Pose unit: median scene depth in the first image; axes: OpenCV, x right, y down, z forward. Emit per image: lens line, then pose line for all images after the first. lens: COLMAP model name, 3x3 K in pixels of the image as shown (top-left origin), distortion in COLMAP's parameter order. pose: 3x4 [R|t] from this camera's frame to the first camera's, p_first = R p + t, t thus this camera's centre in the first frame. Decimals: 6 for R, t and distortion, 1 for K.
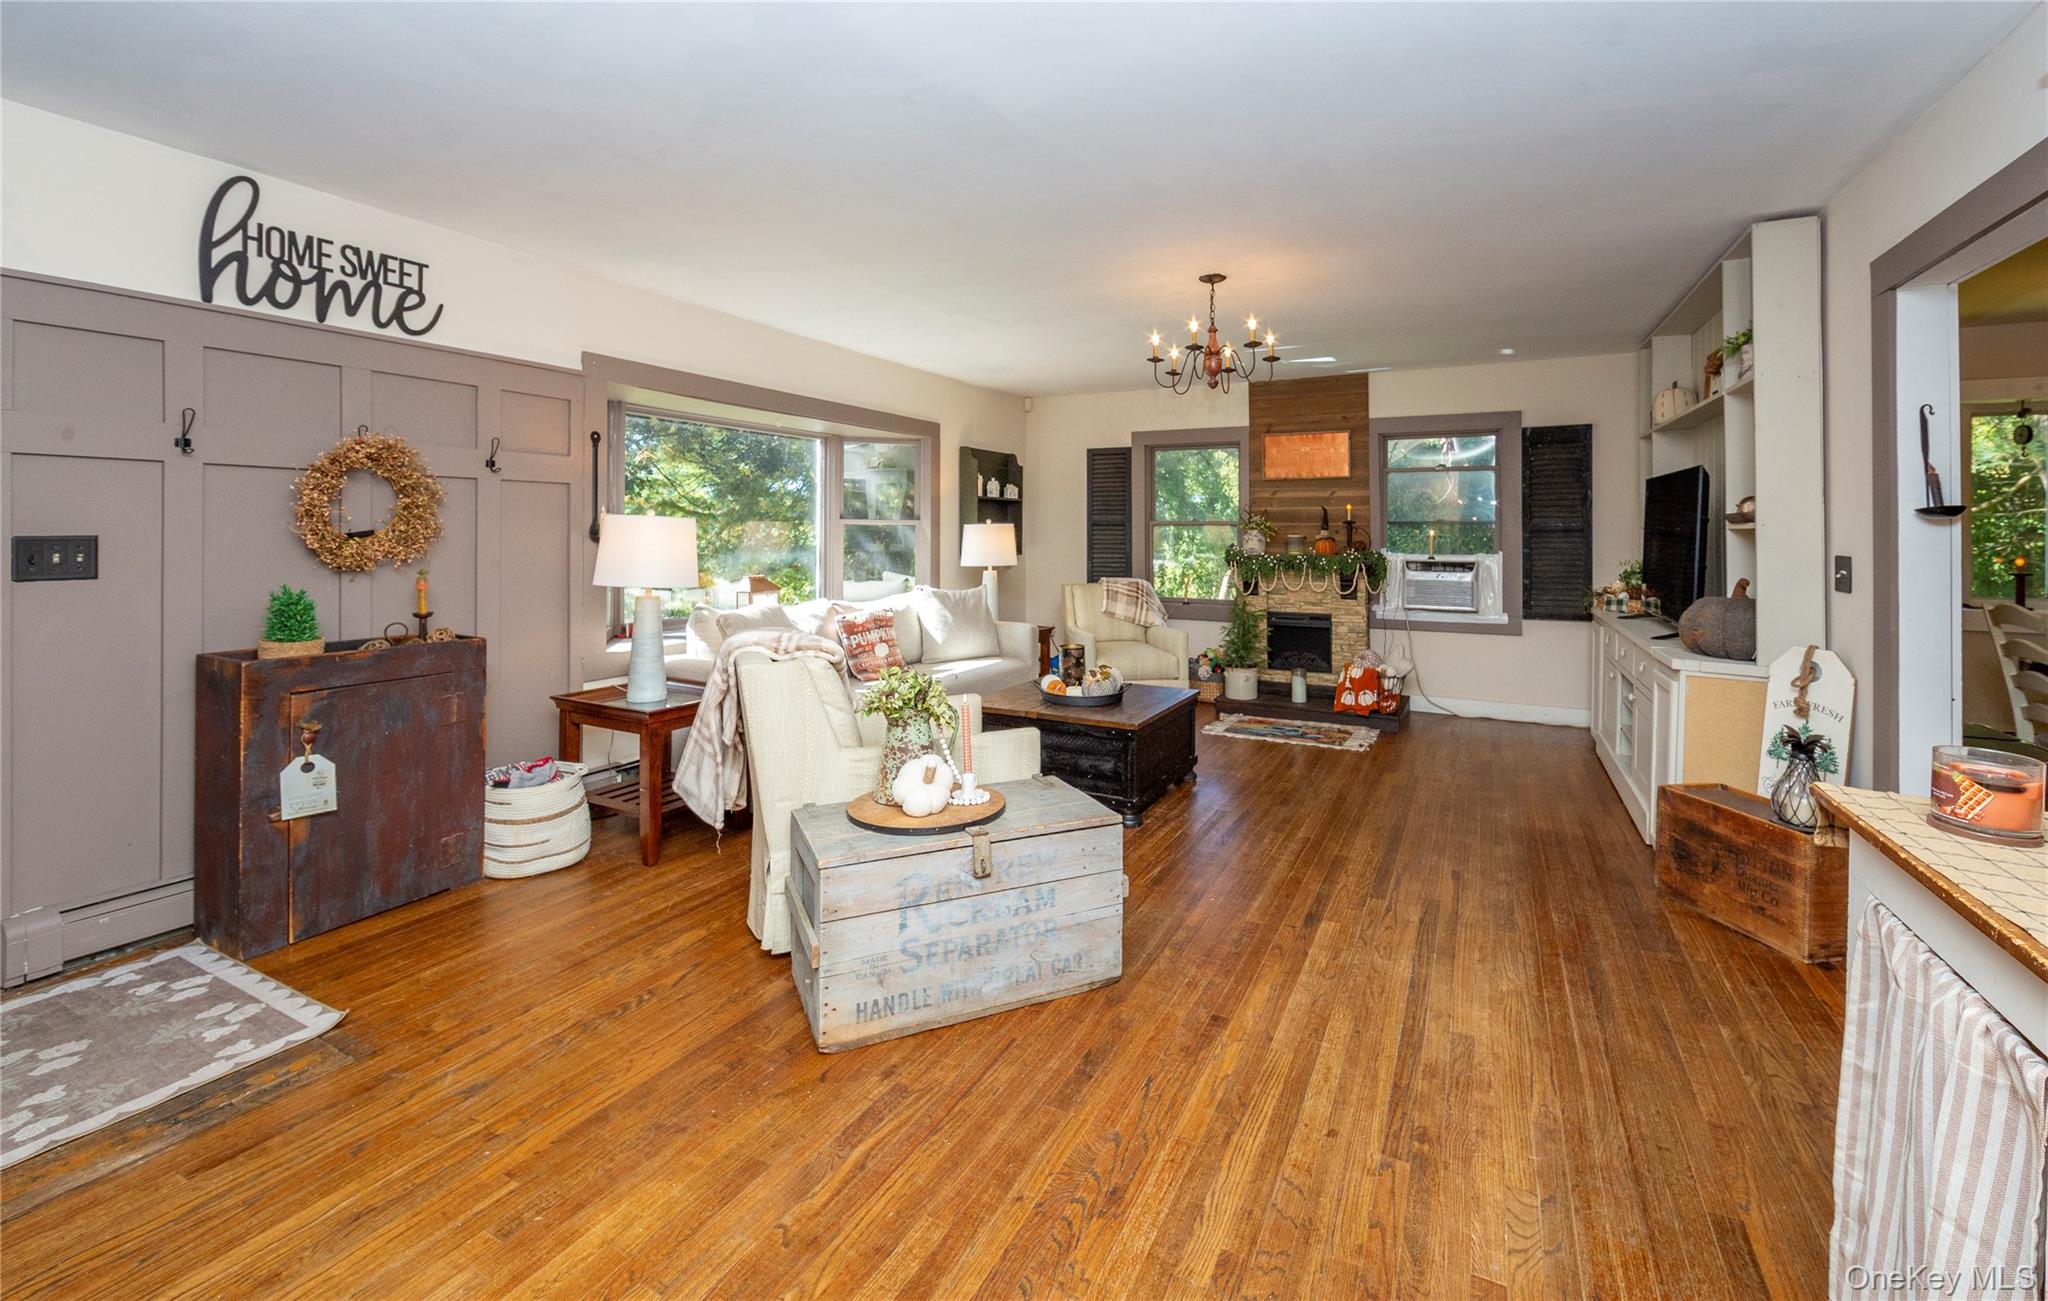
lens RADIAL K [[830.3, 0, 1059.2], [0, 830.3, 551.9], [0, 0, 1]] dist [-0.006297, -0.000833]
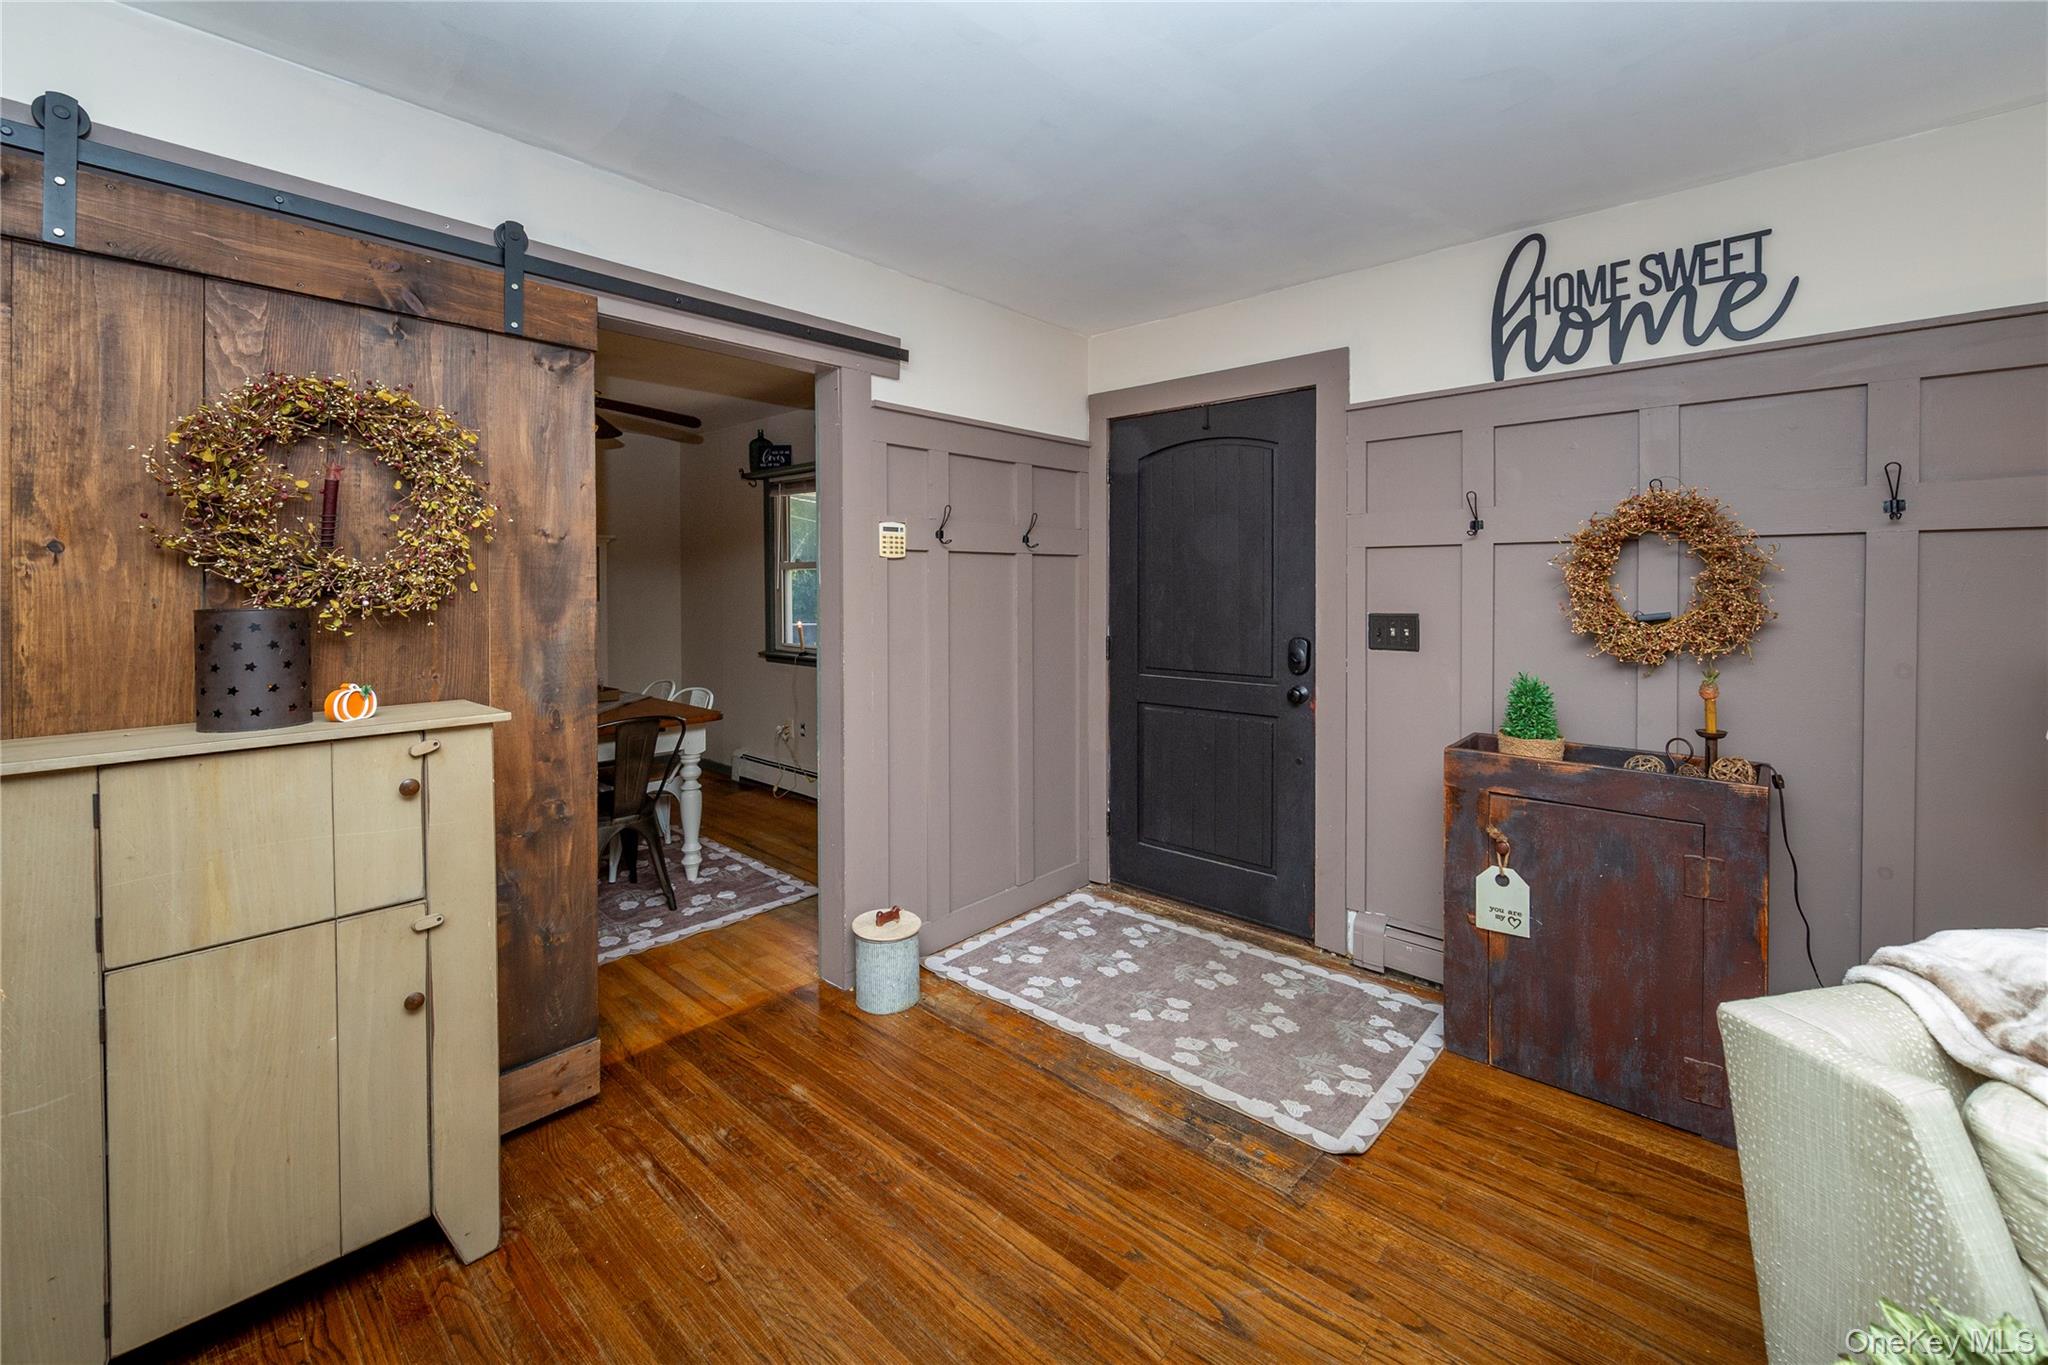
lens RADIAL K [[823.2, 0, 1017.9], [0, 823.2, 590.9], [0, 0, 1]] dist [-0.008718, 0.000532]
pose [[-0.271298, 0.004080, -0.962487, 0.069521], [-0.023951, 0.999653, 0.010988, -0.041142], [0.962197, 0.026034, -0.271106, 0.636909]]
